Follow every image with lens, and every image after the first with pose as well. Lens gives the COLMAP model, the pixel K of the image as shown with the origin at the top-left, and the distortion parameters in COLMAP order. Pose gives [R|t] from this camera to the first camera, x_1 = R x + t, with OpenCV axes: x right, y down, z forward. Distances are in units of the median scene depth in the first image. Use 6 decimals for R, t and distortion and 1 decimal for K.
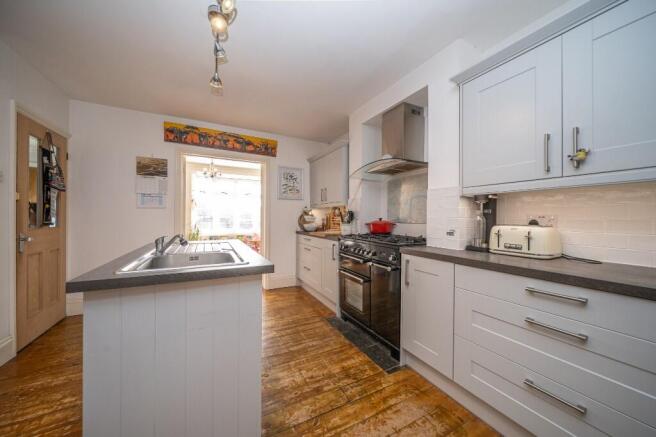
lens RADIAL K [[228.9, 0, 327.2], [0, 228.9, 216.4], [0, 0, 1]] dist [-0.000855, -0.000052]
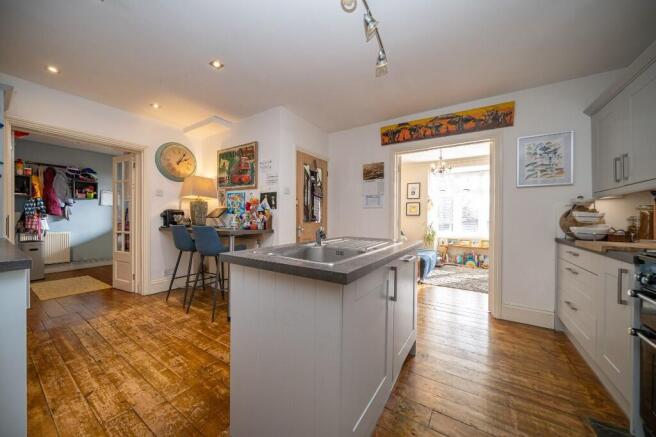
lens RADIAL K [[236.0, 0, 325.5], [0, 236.0, 218.4], [0, 0, 1]] dist [-0.000462, -0.000076]
pose [[0.495728, -0.001478, -0.868476, 0.115114], [-0.000441, 0.999998, -0.001954, 0.015952], [0.868477, 0.001352, 0.495727, 0.197231]]
